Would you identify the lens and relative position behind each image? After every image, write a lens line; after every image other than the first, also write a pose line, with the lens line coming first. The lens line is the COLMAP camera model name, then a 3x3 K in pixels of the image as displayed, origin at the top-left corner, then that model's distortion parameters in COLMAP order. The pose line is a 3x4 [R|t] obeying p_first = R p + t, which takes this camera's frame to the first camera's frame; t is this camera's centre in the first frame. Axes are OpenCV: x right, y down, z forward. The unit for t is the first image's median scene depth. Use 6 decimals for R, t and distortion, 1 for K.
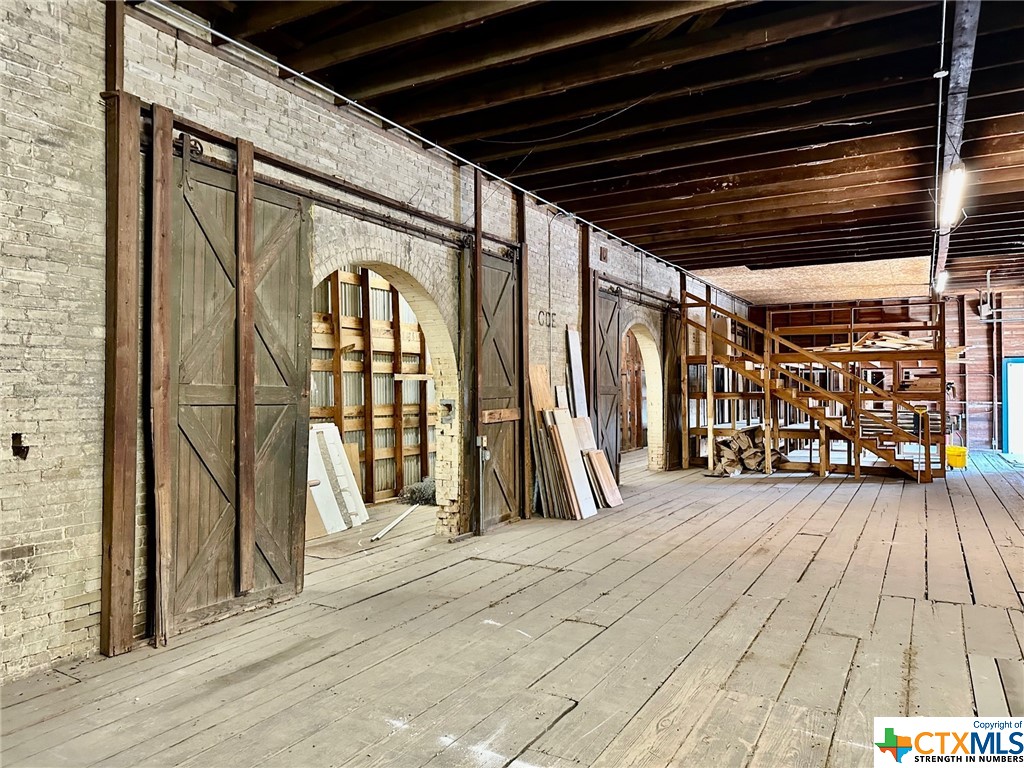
lens RADIAL K [[712.7, 0, 528.8], [0, 712.7, 367.3], [0, 0, 1]] dist [0.099888, -0.164358]
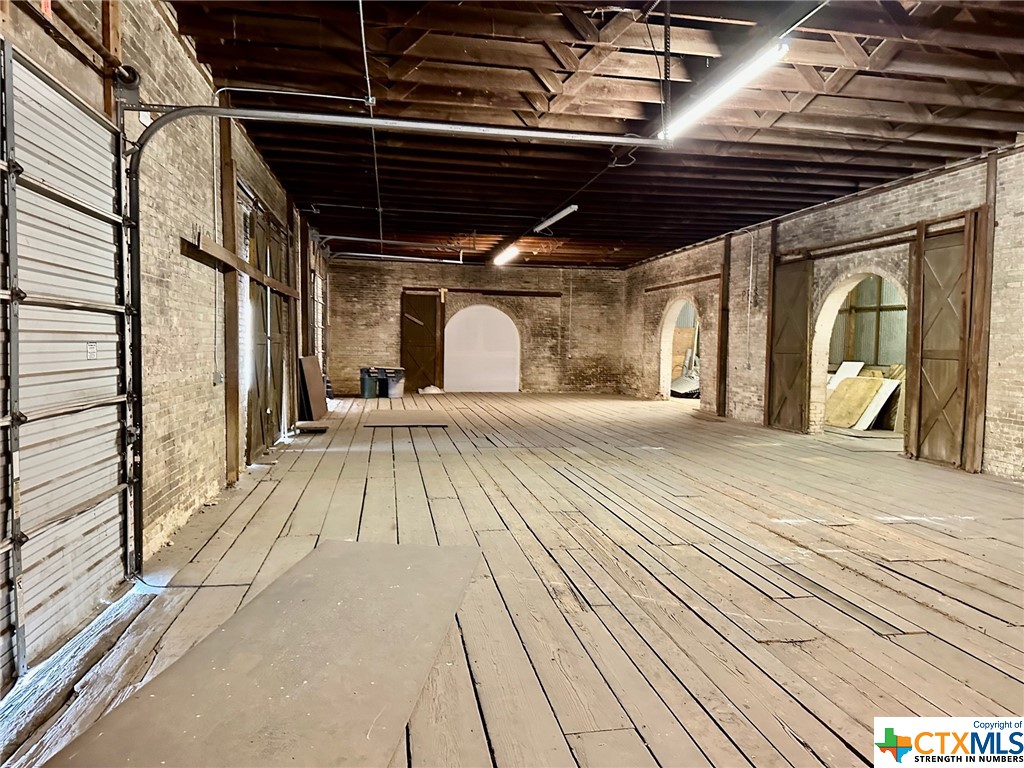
lens RADIAL K [[710.6, 0, 512.6], [0, 710.6, 388.2], [0, 0, 1]] dist [0.108873, -0.162232]
pose [[-0.778519, 0.028806, -0.626960, 1.136651], [0.004917, 0.999195, 0.039804, 0.032424], [0.627602, 0.027906, -0.778034, 0.985212]]
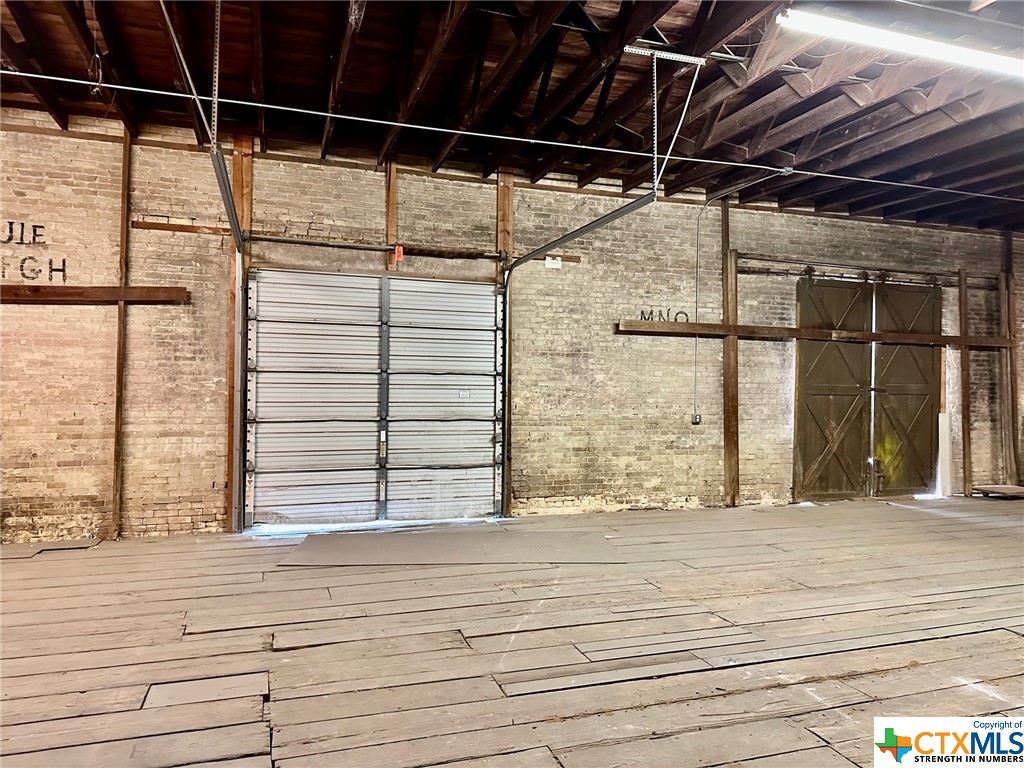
lens RADIAL K [[711.2, 0, 515.6], [0, 711.2, 379.9], [0, 0, 1]] dist [0.055429, -0.073053]
pose [[-0.732428, -0.001152, 0.680844, 0.017733], [-0.029867, 0.999090, -0.030439, 0.034532], [-0.680189, -0.042629, -0.731796, 1.166630]]
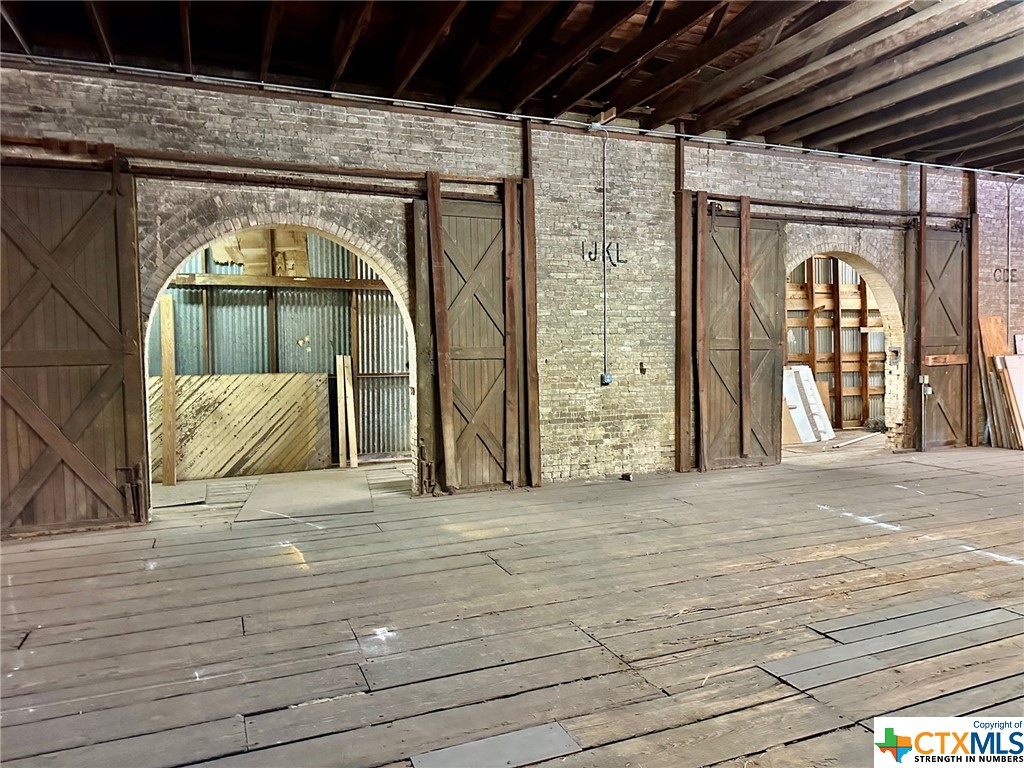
lens RADIAL K [[710.6, 0, 512.6], [0, 710.6, 388.2], [0, 0, 1]] dist [0.108873, -0.162232]
pose [[0.777394, 0.027629, -0.628407, 0.227583], [0.031402, 0.996085, 0.082641, -0.014389], [0.628230, -0.083978, 0.773482, -0.606560]]
